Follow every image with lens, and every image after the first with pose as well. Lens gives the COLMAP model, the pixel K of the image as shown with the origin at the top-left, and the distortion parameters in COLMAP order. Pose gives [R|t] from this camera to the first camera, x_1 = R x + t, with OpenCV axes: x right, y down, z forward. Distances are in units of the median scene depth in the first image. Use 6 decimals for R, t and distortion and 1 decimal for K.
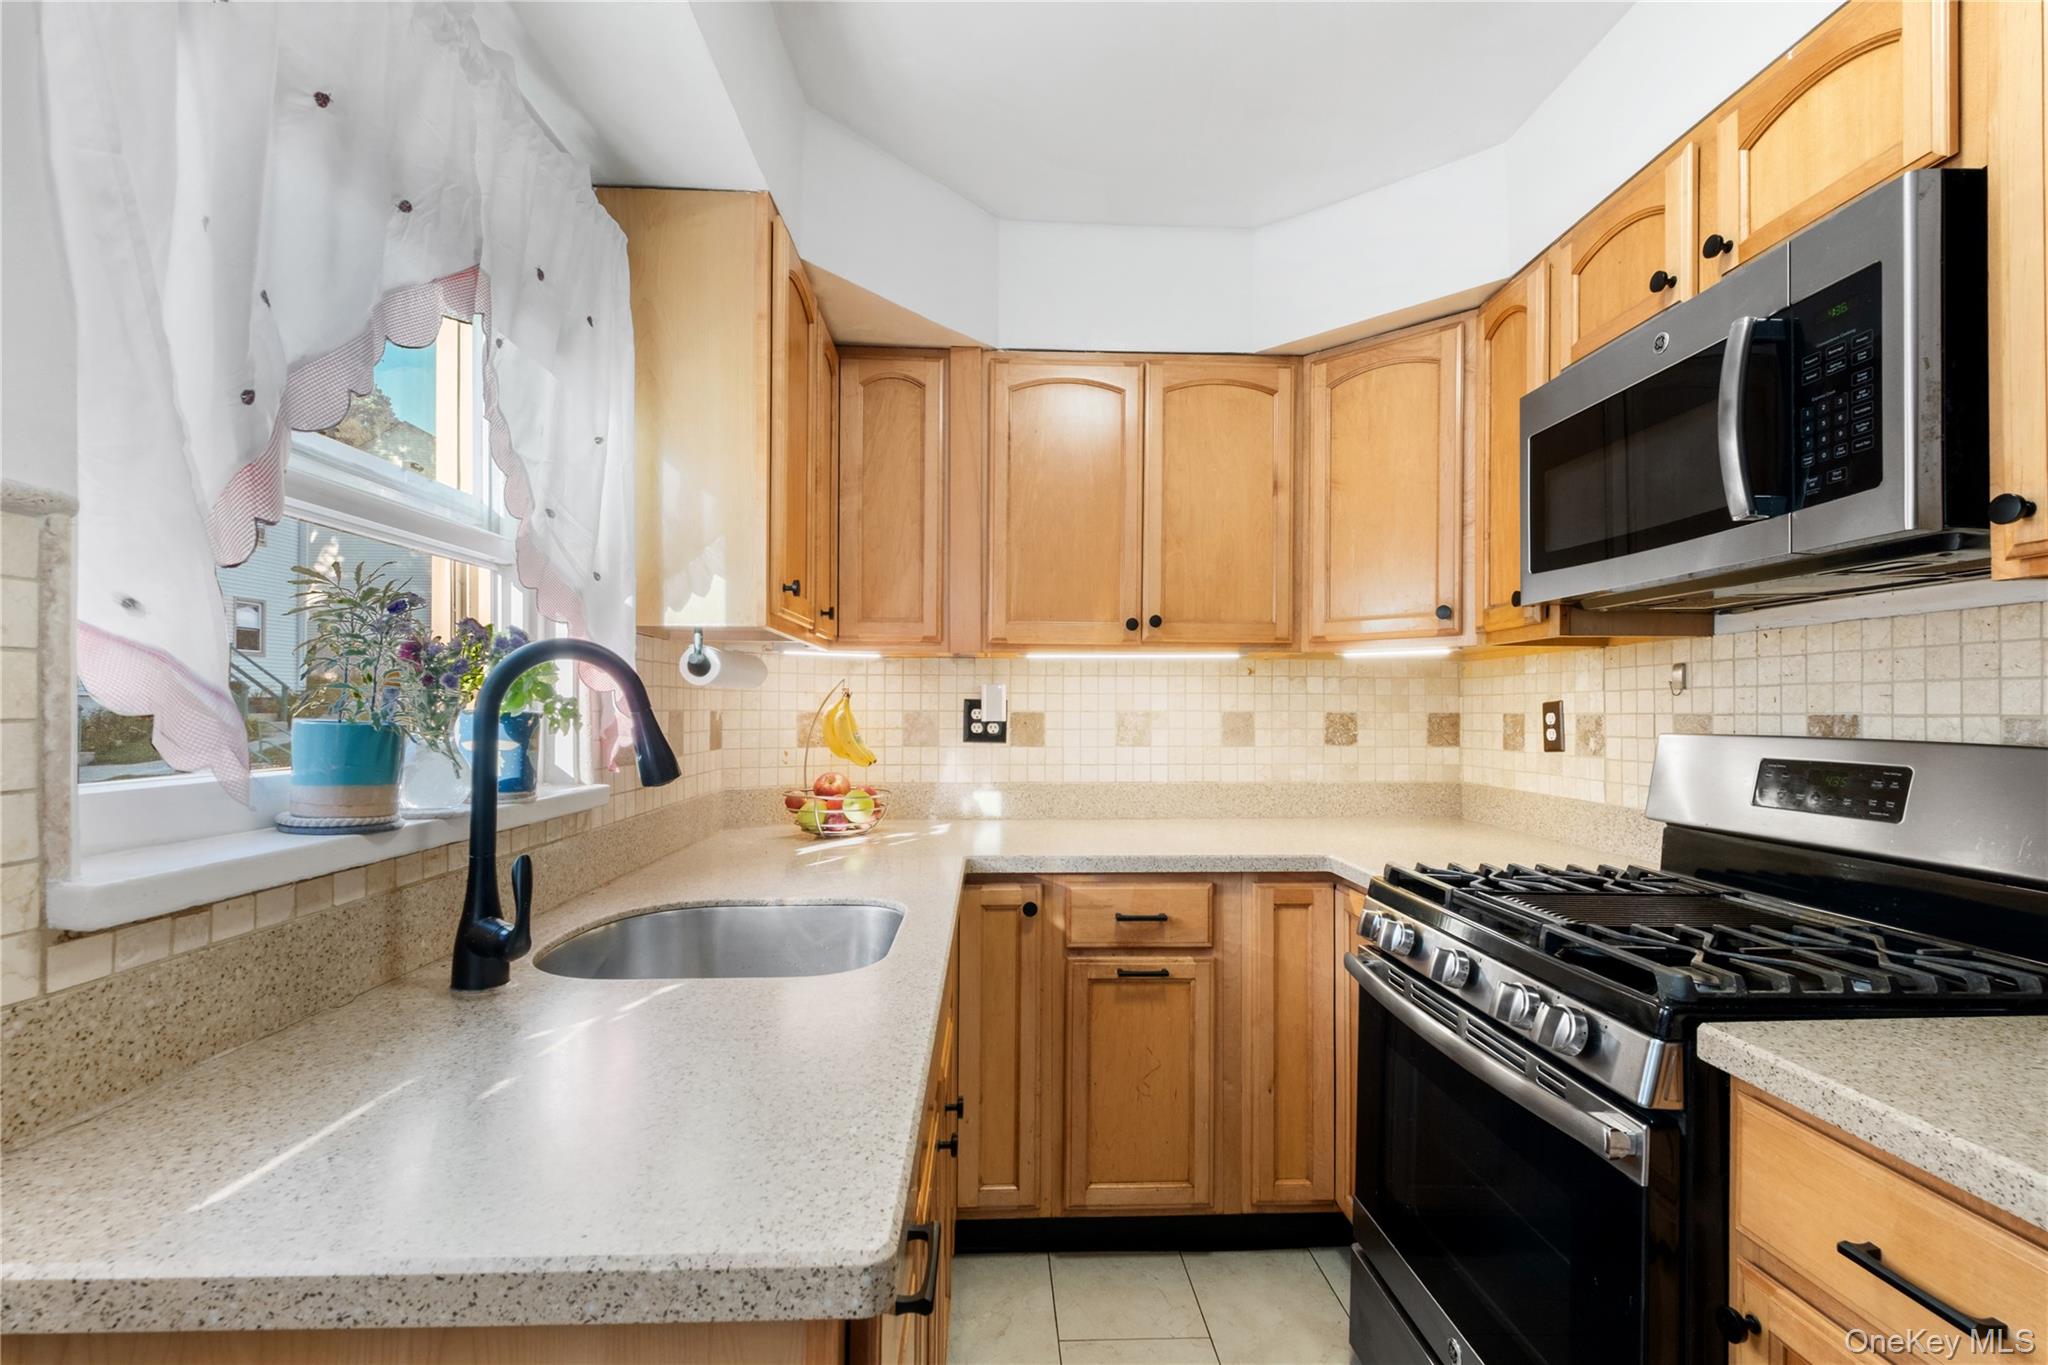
lens RADIAL K [[795.4, 0, 1094.4], [0, 795.4, 698.0], [0, 0, 1]] dist [0.000679, -0.004156]
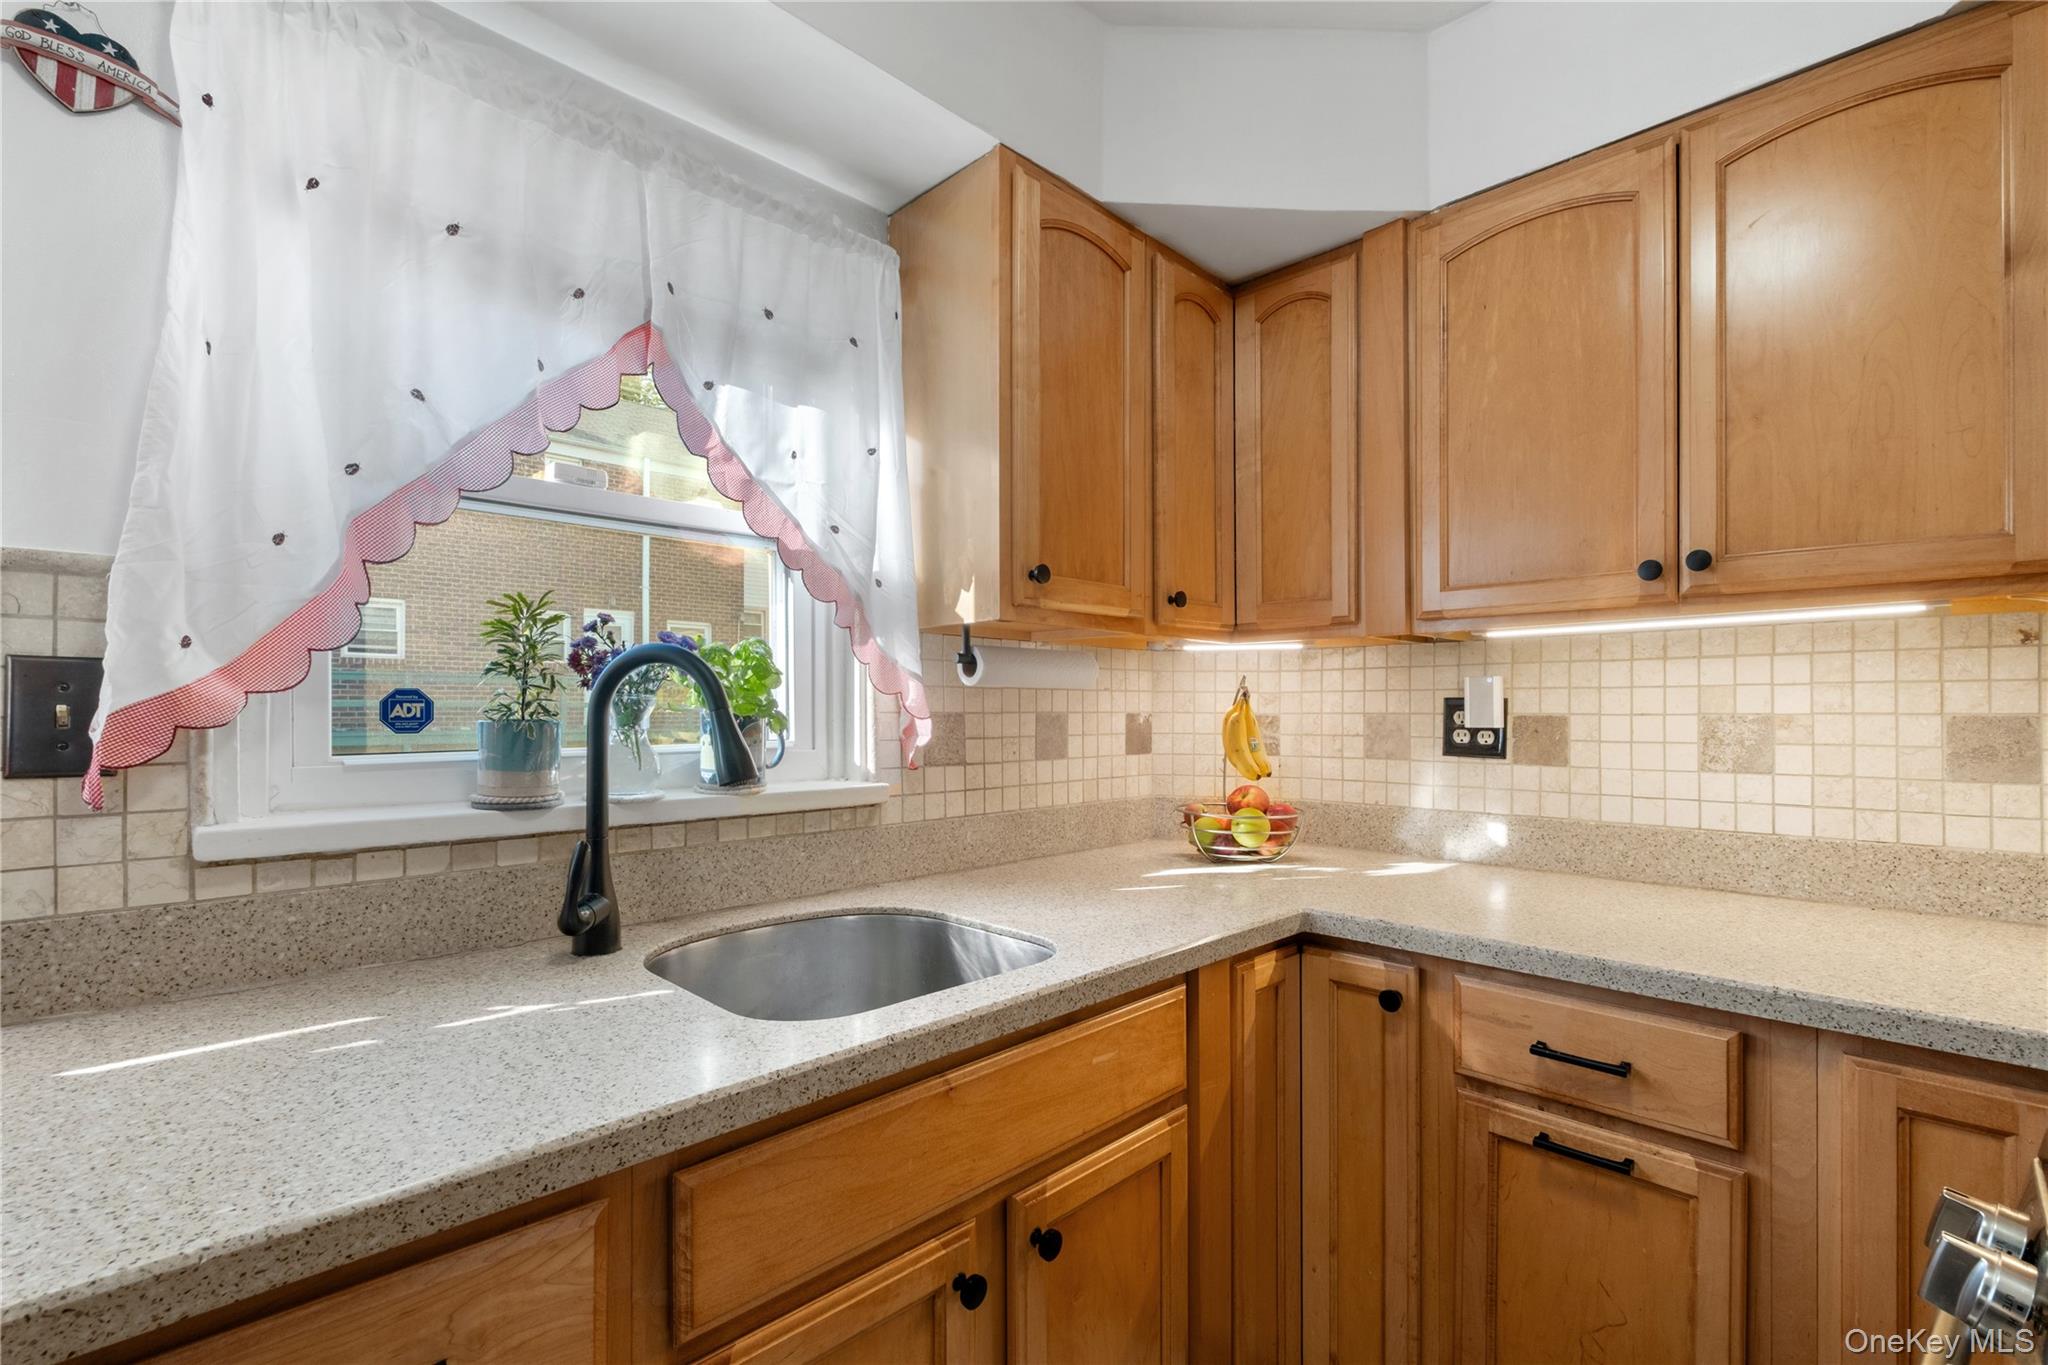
lens RADIAL K [[871.9, 0, 1092.7], [0, 871.9, 694.7], [0, 0, 1]] dist [0.001566, -0.000752]
pose [[0.699600, -0.015743, -0.714361, 0.272337], [0.010475, 0.999876, -0.011776, 0.006636], [0.714458, 0.000755, 0.699678, 0.278277]]
